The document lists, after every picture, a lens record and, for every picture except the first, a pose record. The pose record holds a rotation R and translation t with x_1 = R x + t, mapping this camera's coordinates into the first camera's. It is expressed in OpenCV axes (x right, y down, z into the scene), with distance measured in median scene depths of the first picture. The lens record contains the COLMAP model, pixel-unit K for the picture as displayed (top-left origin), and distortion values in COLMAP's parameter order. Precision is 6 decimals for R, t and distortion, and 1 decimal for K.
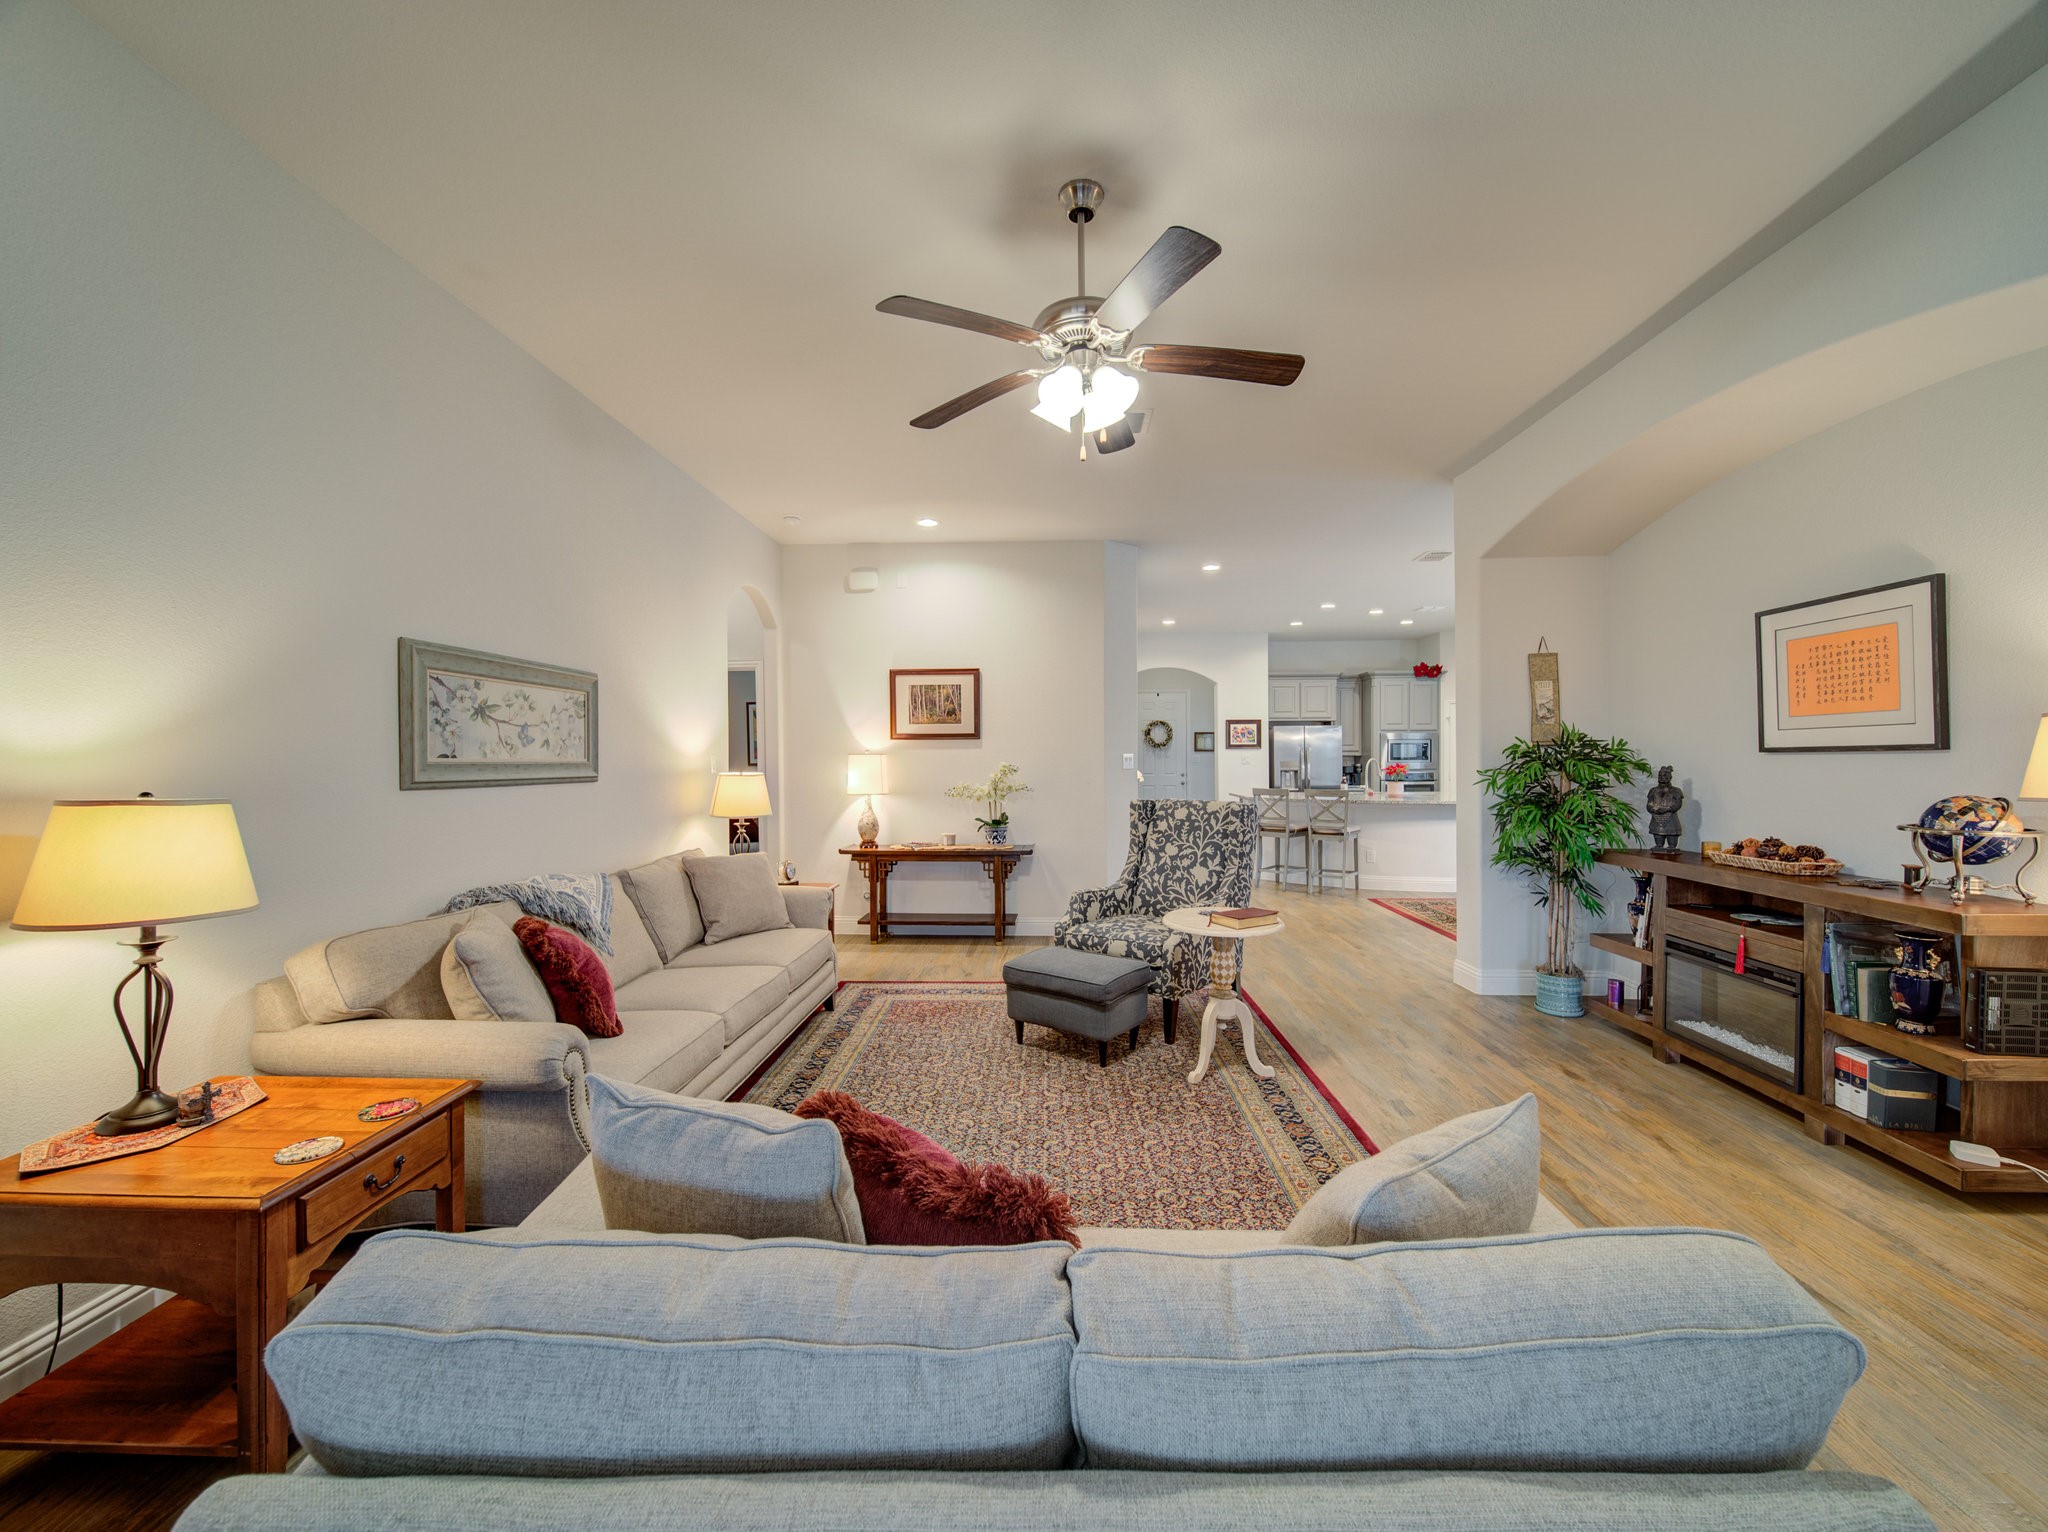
lens RADIAL K [[811.8, 0, 1027.1], [0, 811.8, 768.1], [0, 0, 1]] dist [0.015005, -0.002527]
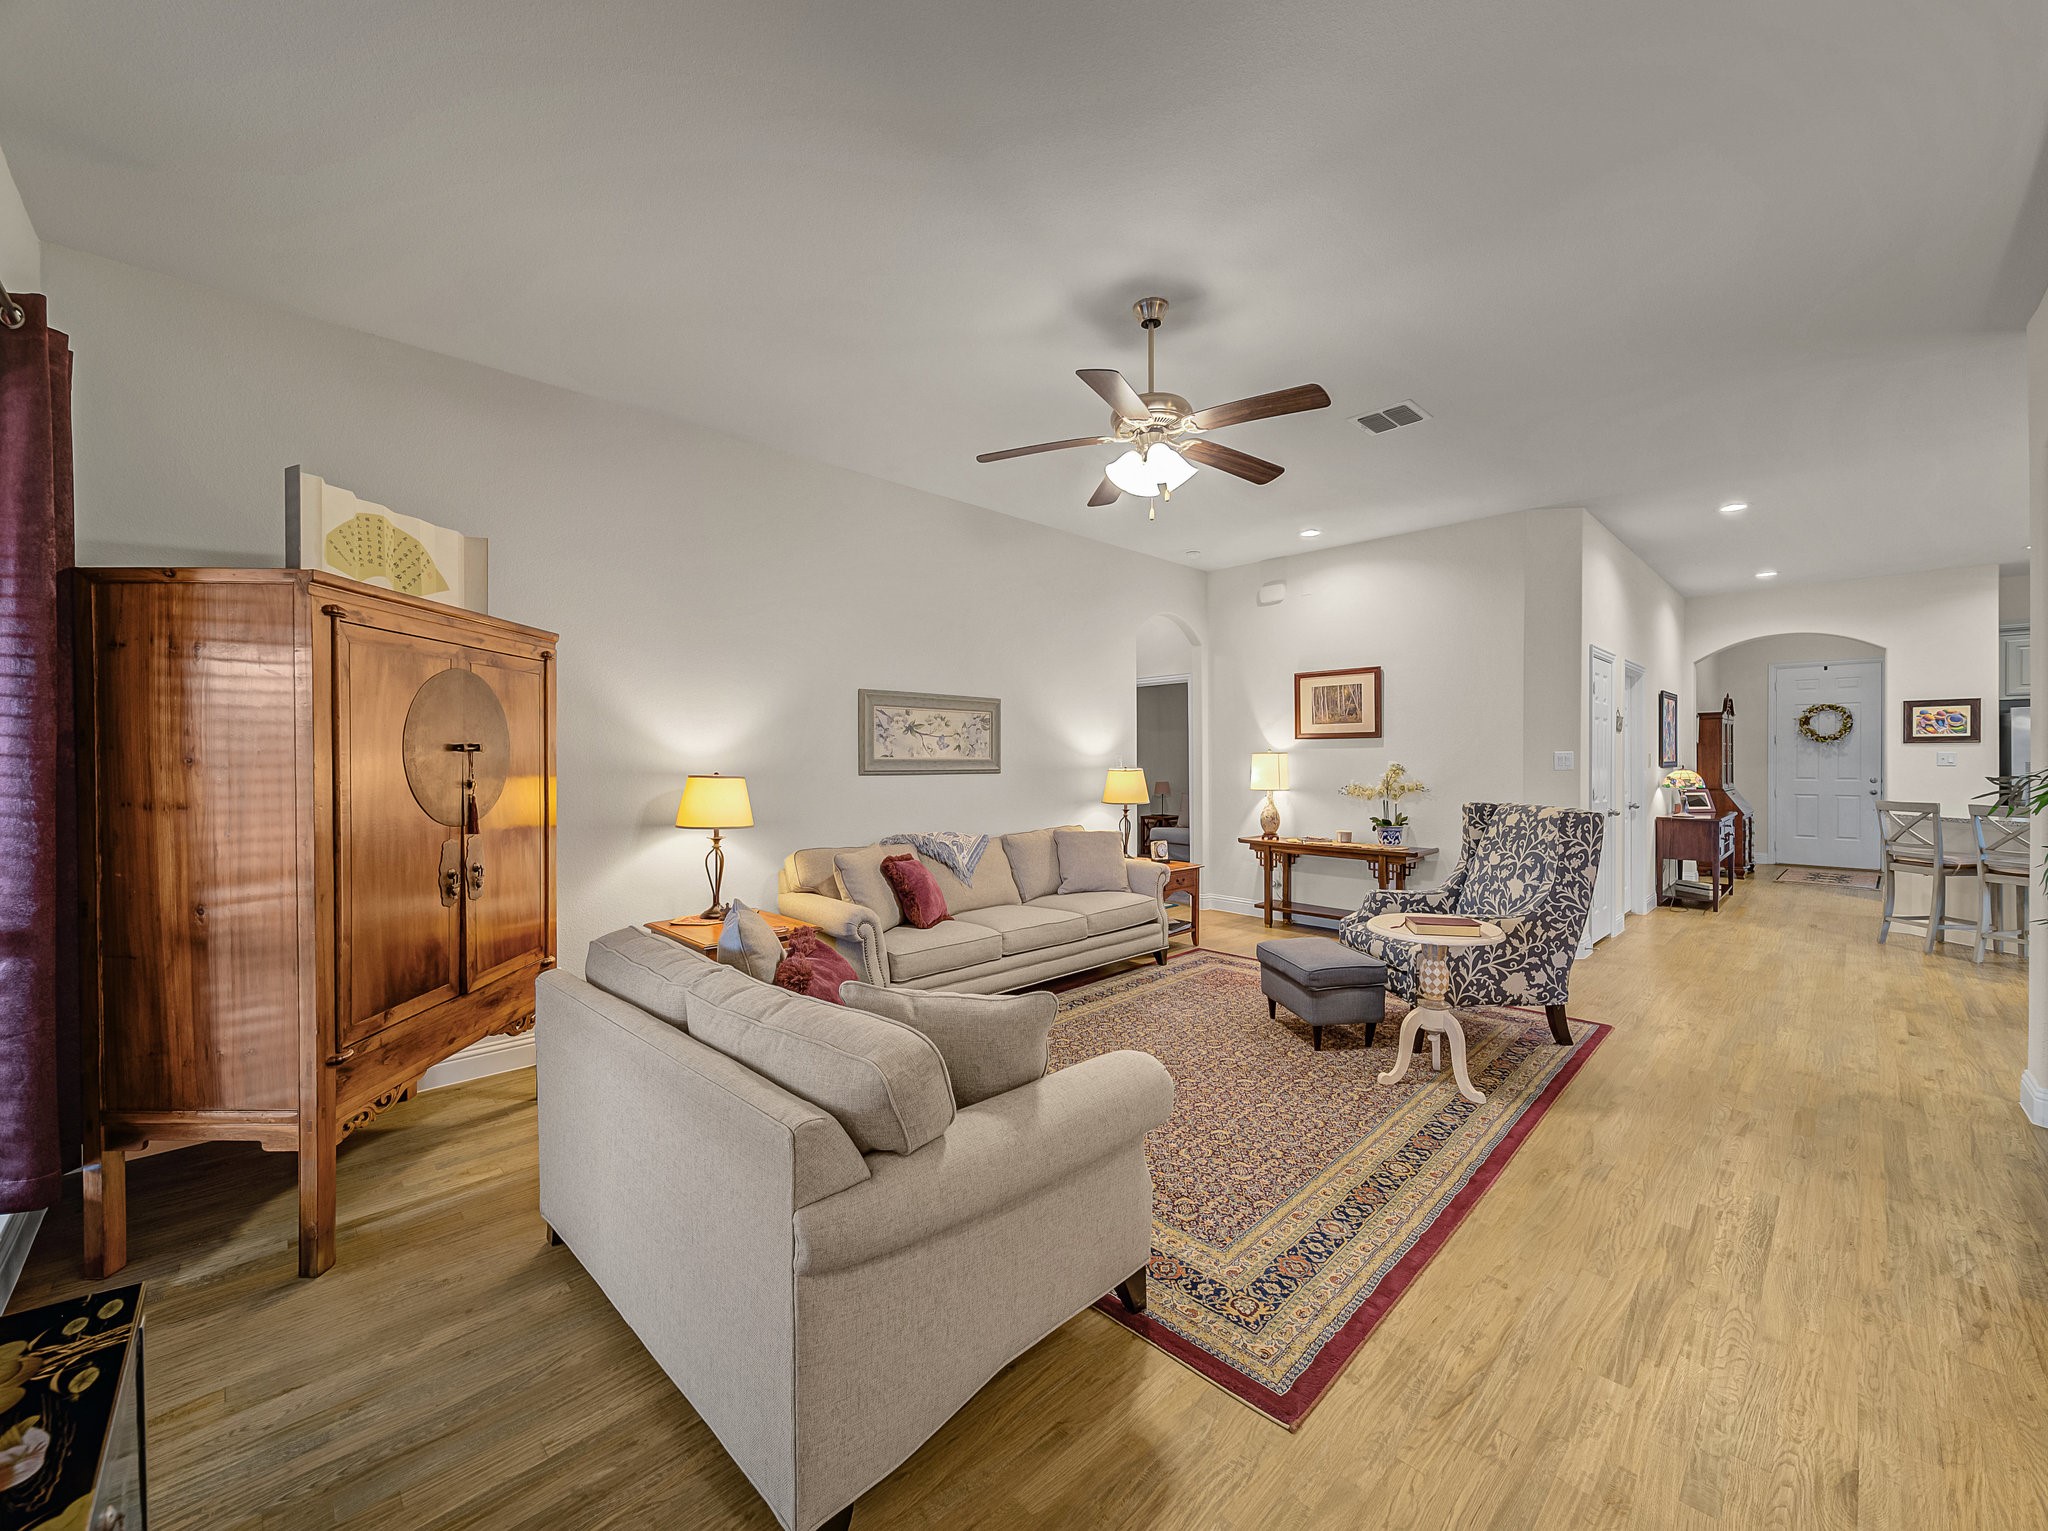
lens RADIAL K [[811.8, 0, 1032.8], [0, 811.8, 761.7], [0, 0, 1]] dist [0.015005, -0.002527]
pose [[0.730822, 0.005608, -0.682545, 0.454685], [-0.008924, 0.999959, -0.001339, -0.001887], [0.682510, 0.007070, 0.730843, -0.020588]]
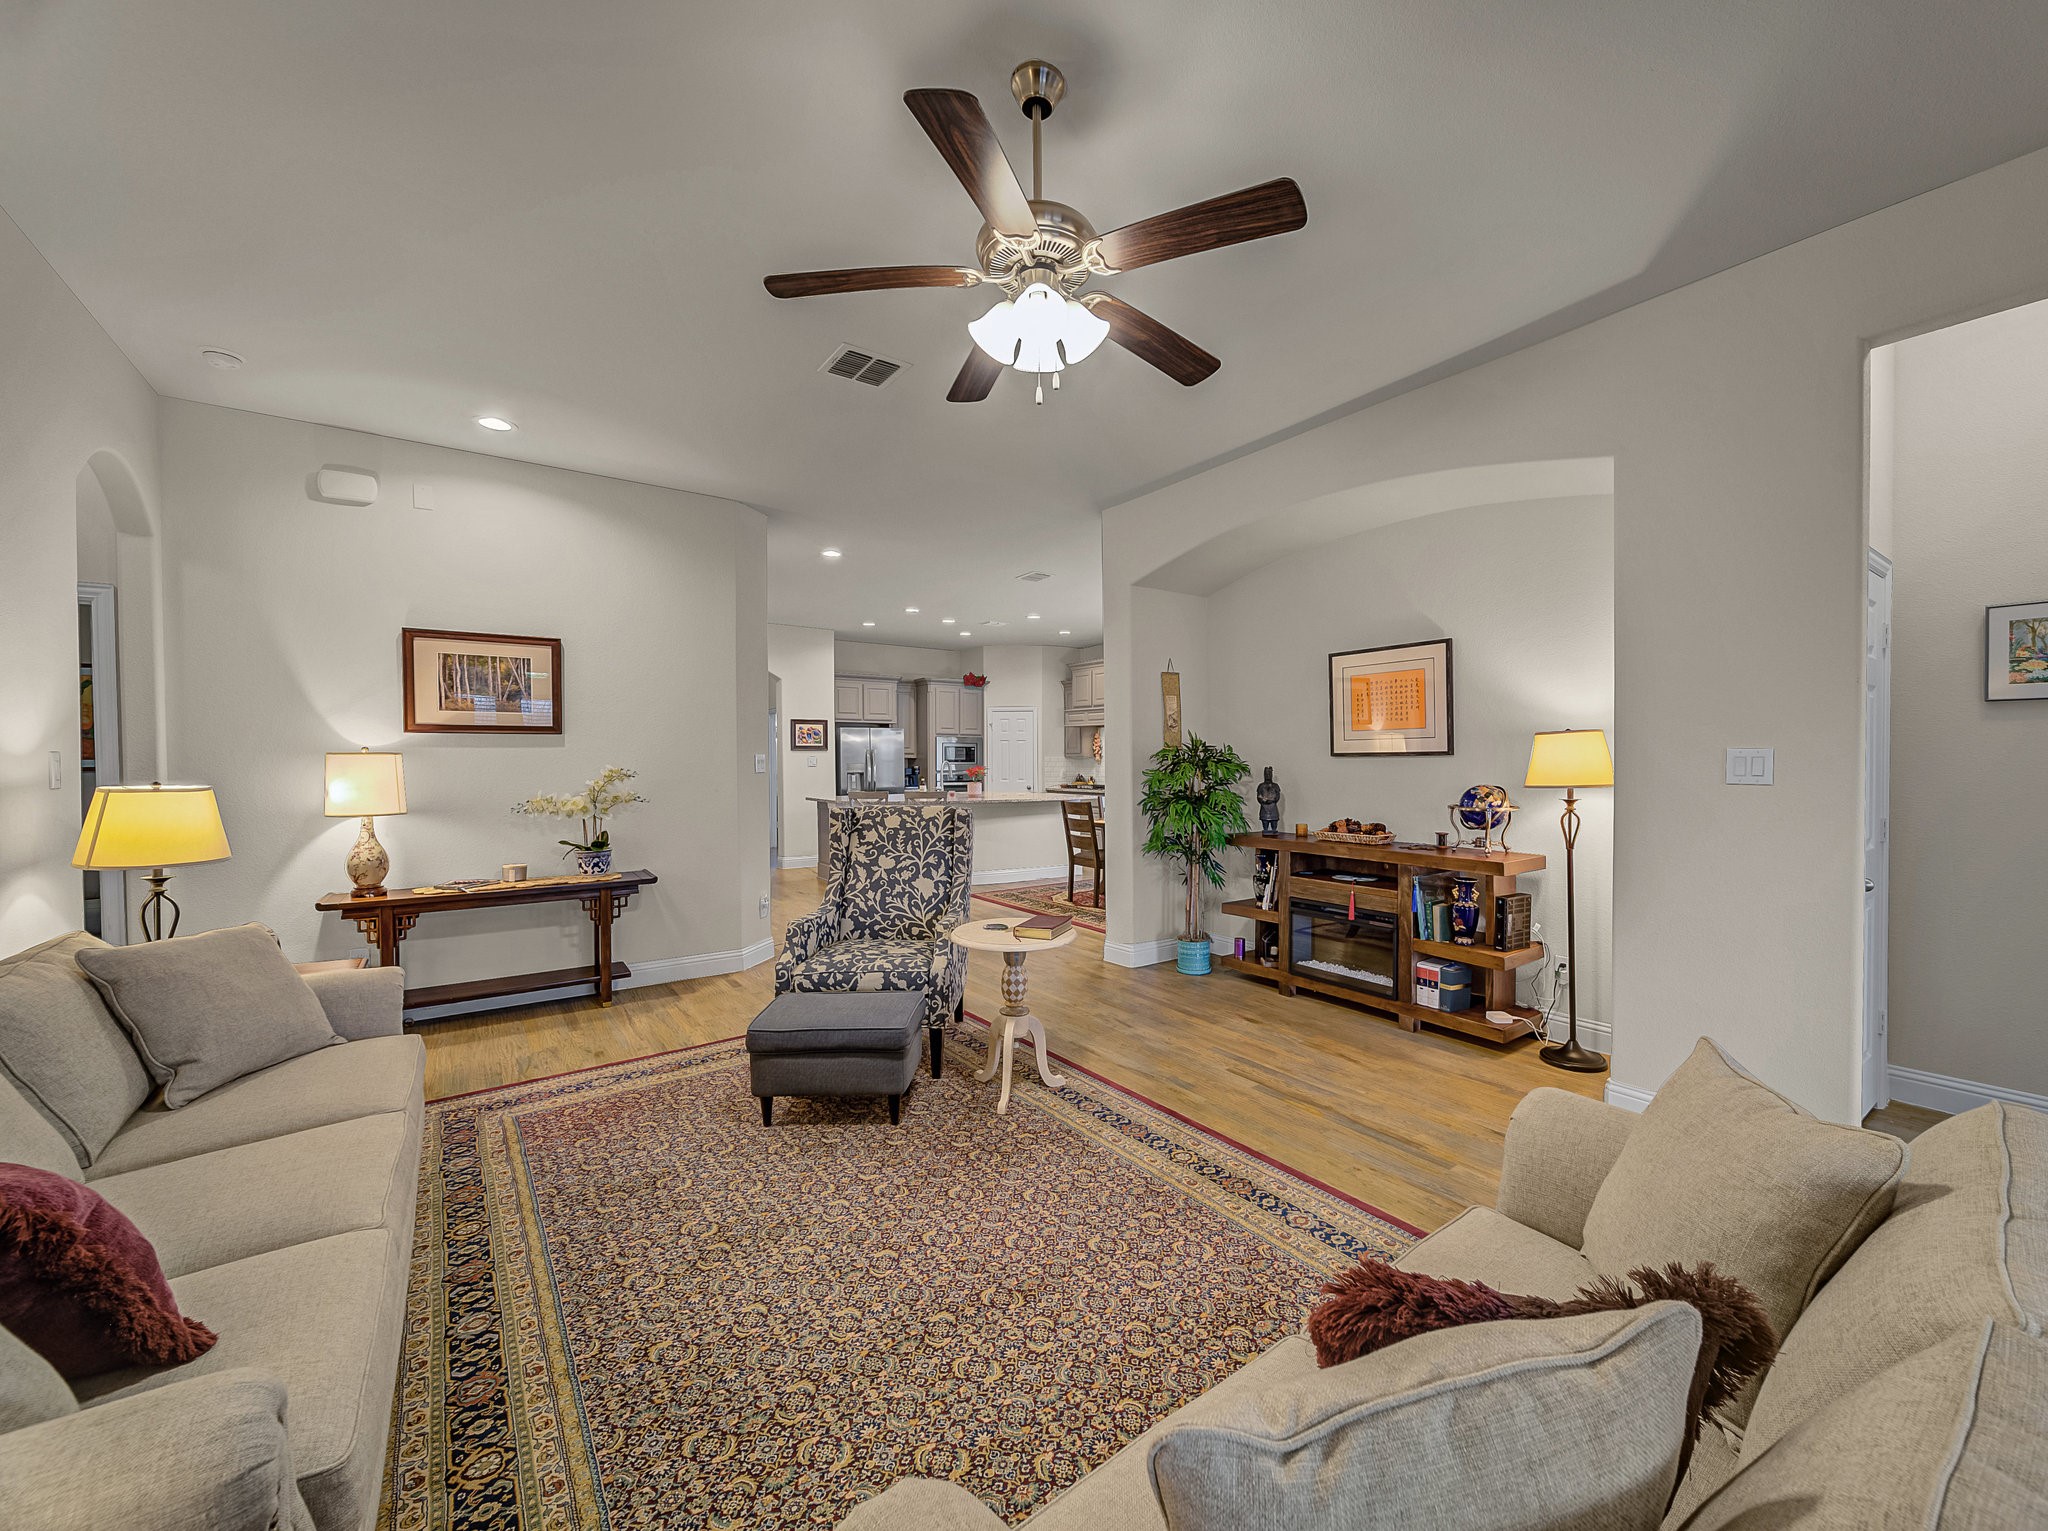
lens RADIAL K [[811.8, 0, 1066.0], [0, 811.8, 768.5], [0, 0, 1]] dist [0.015005, -0.002527]
pose [[0.774260, -0.005553, 0.632844, -0.254985], [0.006991, 0.999976, 0.000222, -0.002065], [-0.632829, 0.004253, 0.774280, 0.192154]]
